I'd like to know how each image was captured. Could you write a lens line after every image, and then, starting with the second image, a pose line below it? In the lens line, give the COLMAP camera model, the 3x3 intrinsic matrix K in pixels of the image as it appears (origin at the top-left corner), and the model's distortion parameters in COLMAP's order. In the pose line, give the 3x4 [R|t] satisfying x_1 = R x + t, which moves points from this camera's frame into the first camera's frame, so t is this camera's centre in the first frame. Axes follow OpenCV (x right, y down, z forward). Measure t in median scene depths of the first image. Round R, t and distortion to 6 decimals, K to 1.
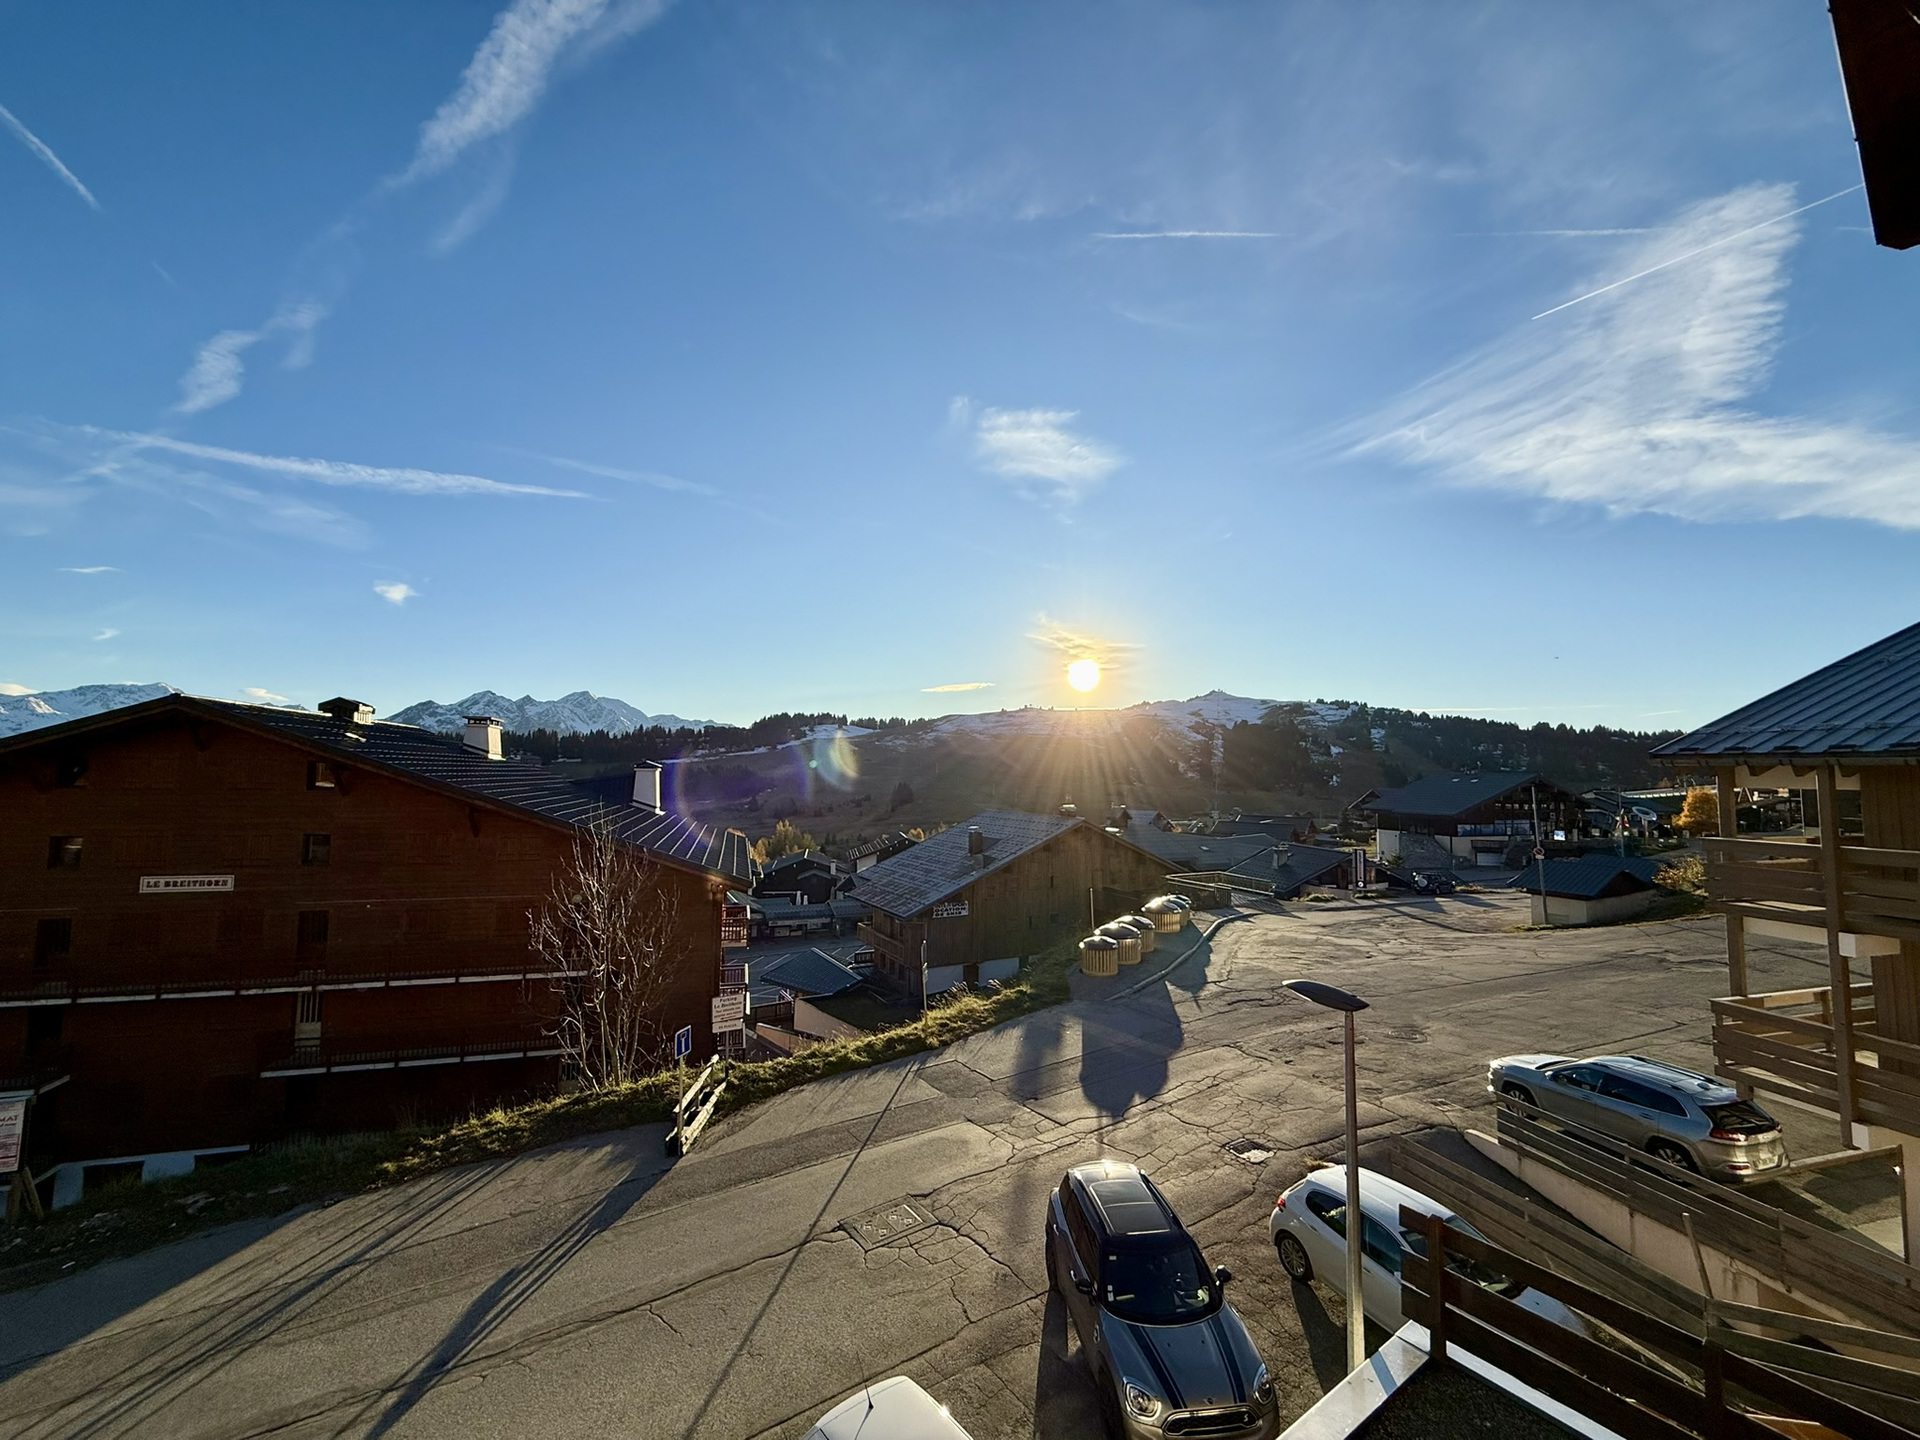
lens RADIAL K [[765.7, 0, 950.9], [0, 765.7, 718.5], [0, 0, 1]] dist [0.003394, 0.000018]
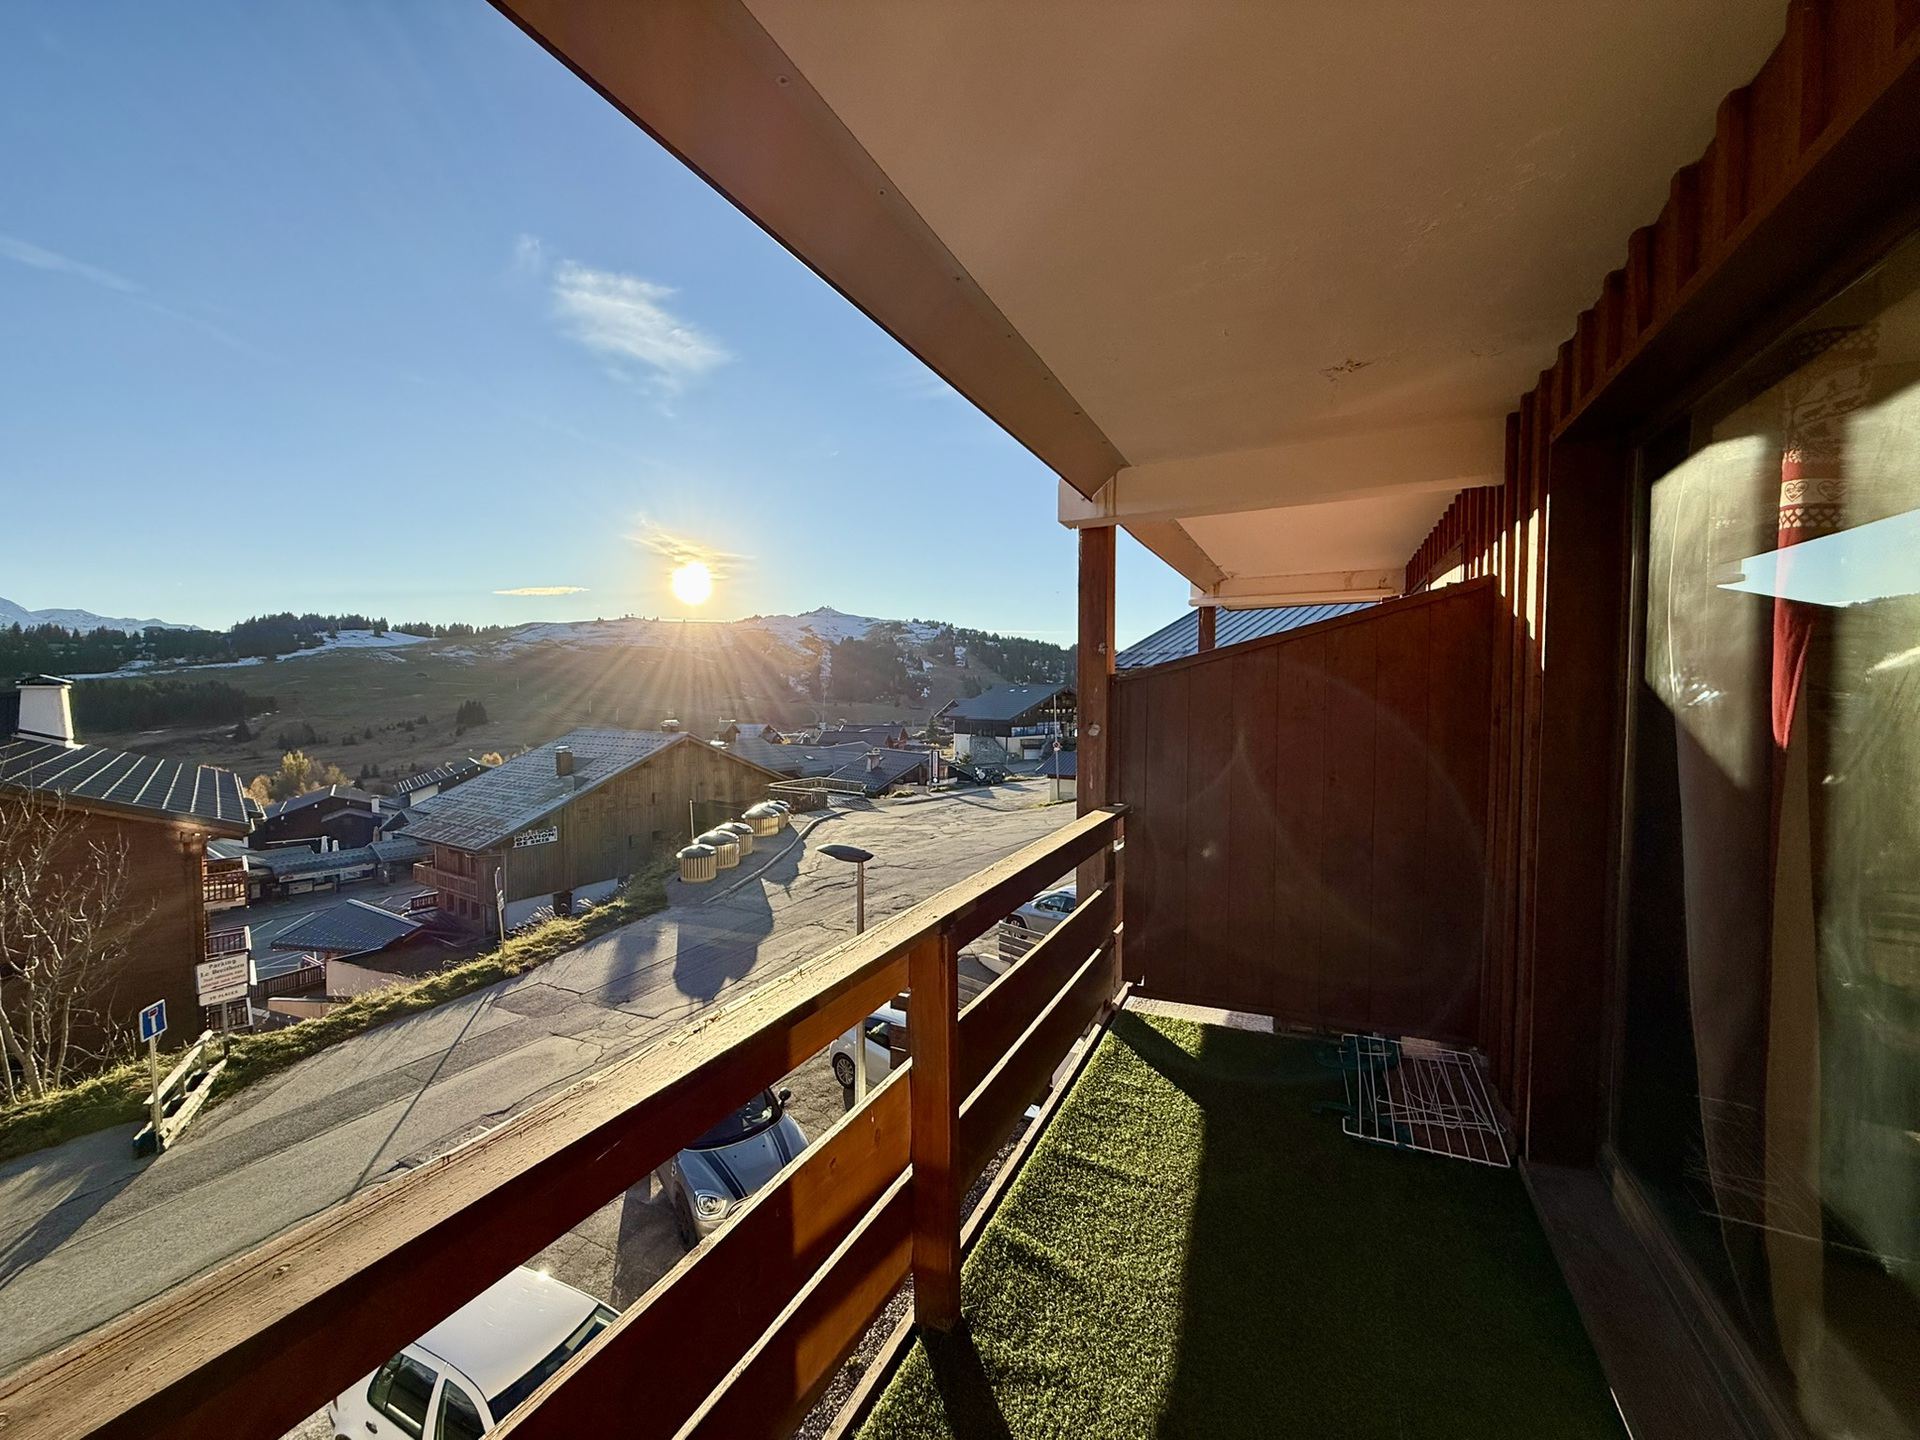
lens RADIAL K [[765.7, 0, 942.9], [0, 765.7, 722.1], [0, 0, 1]] dist [0.003394, 0.000018]
pose [[0.882316, -0.031089, 0.469630, 0.010766], [-0.023991, 0.993548, 0.110844, 0.000071], [-0.470046, -0.109066, 0.875878, -0.048524]]
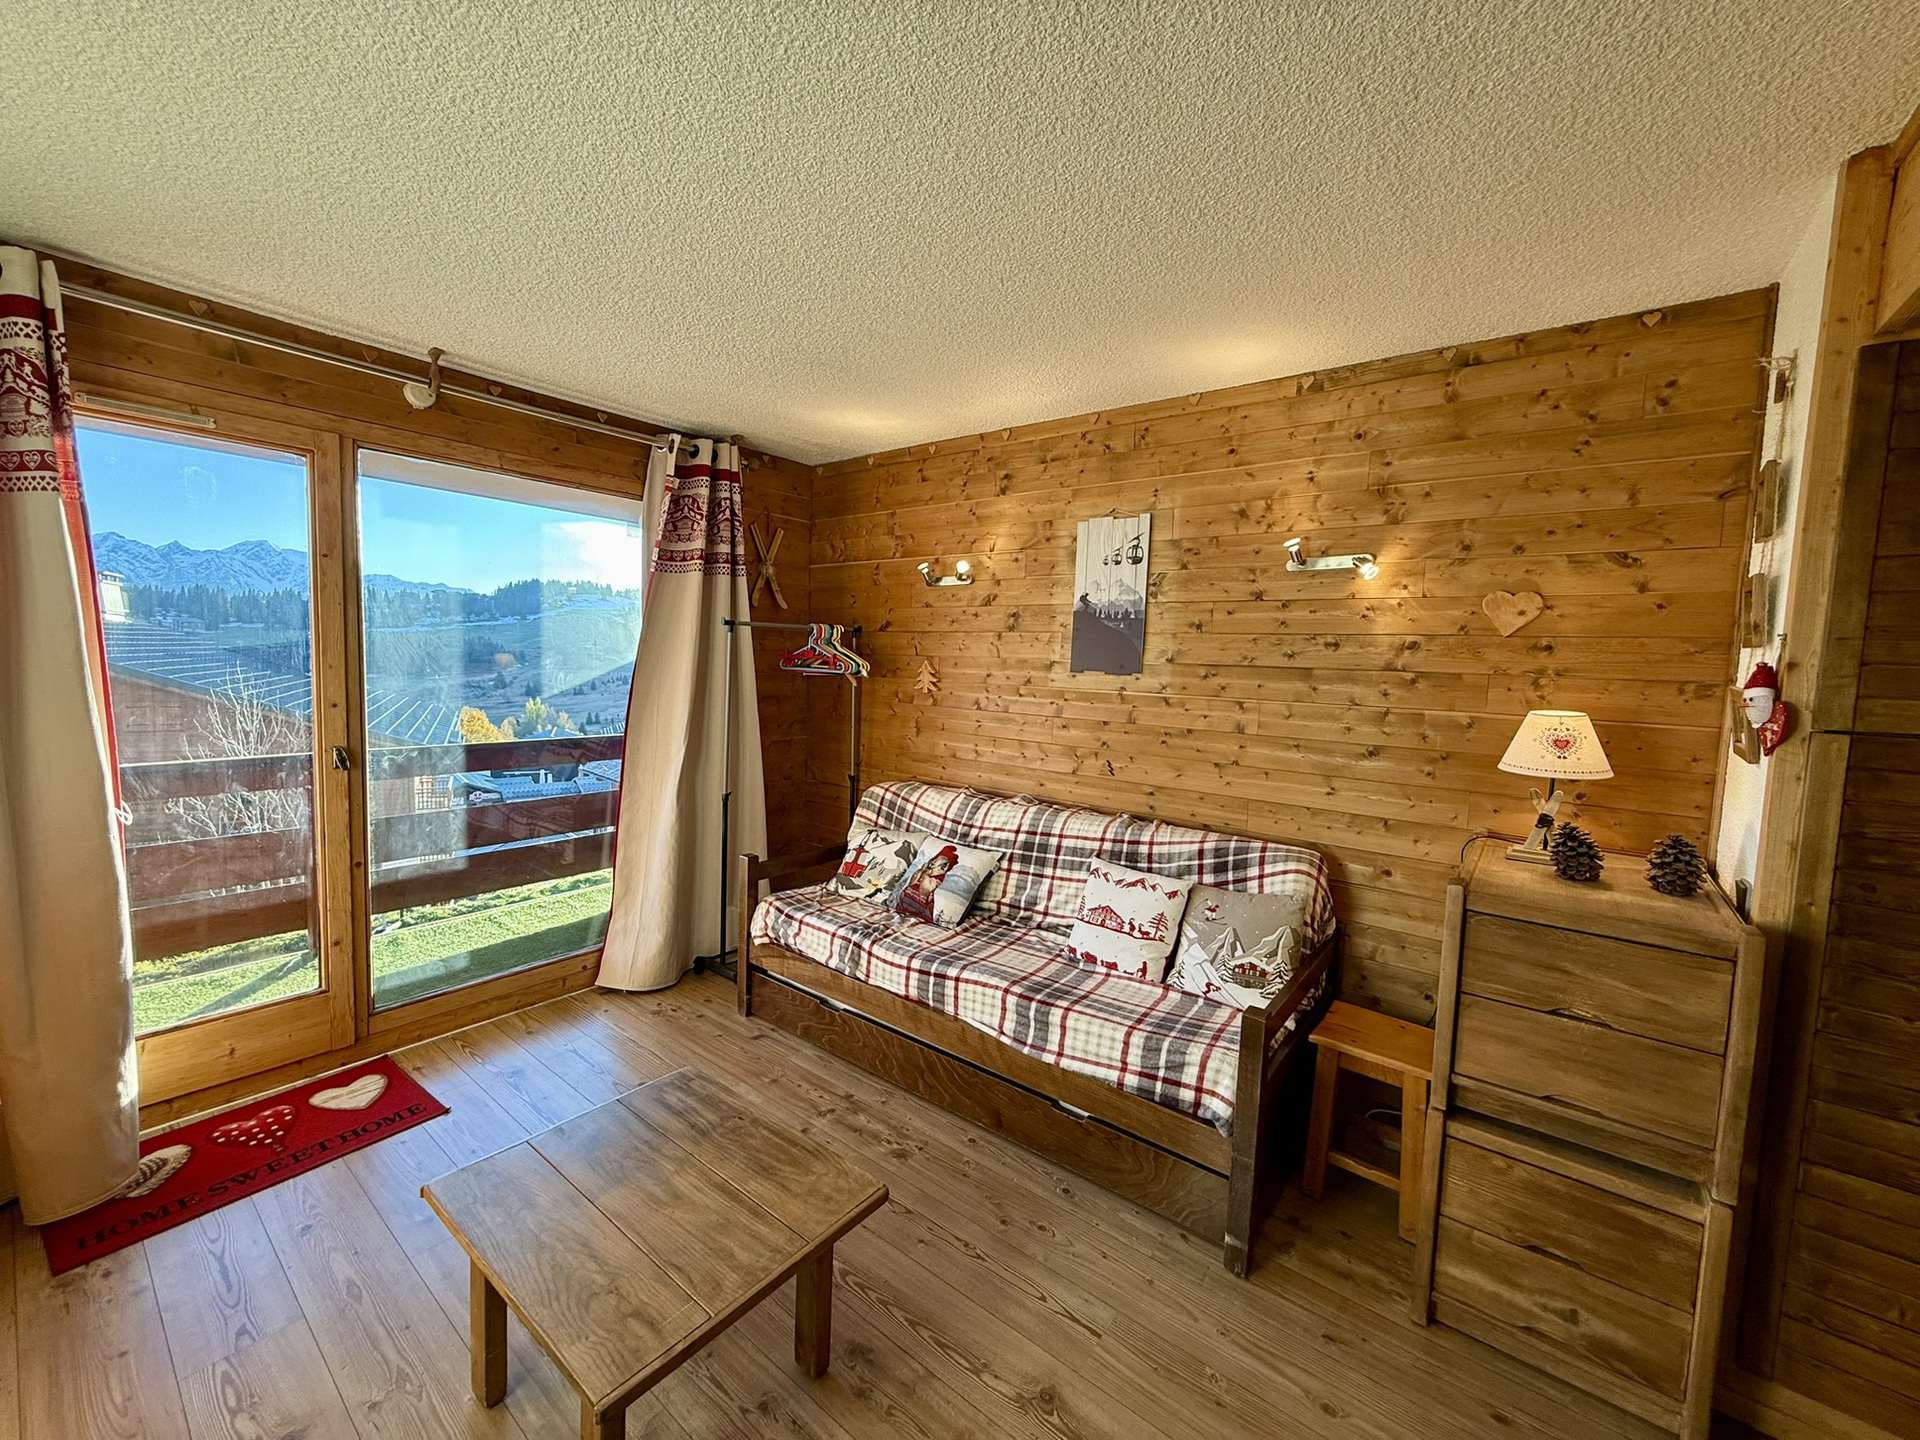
lens RADIAL K [[765.7, 0, 939.0], [0, 765.7, 718.5], [0, 0, 1]] dist [0.003394, 0.000018]
pose [[0.963343, -0.007463, 0.268169, 0.138525], [-0.035042, 0.987548, 0.153366, -0.007448], [-0.265974, -0.157141, 0.951086, -0.180692]]
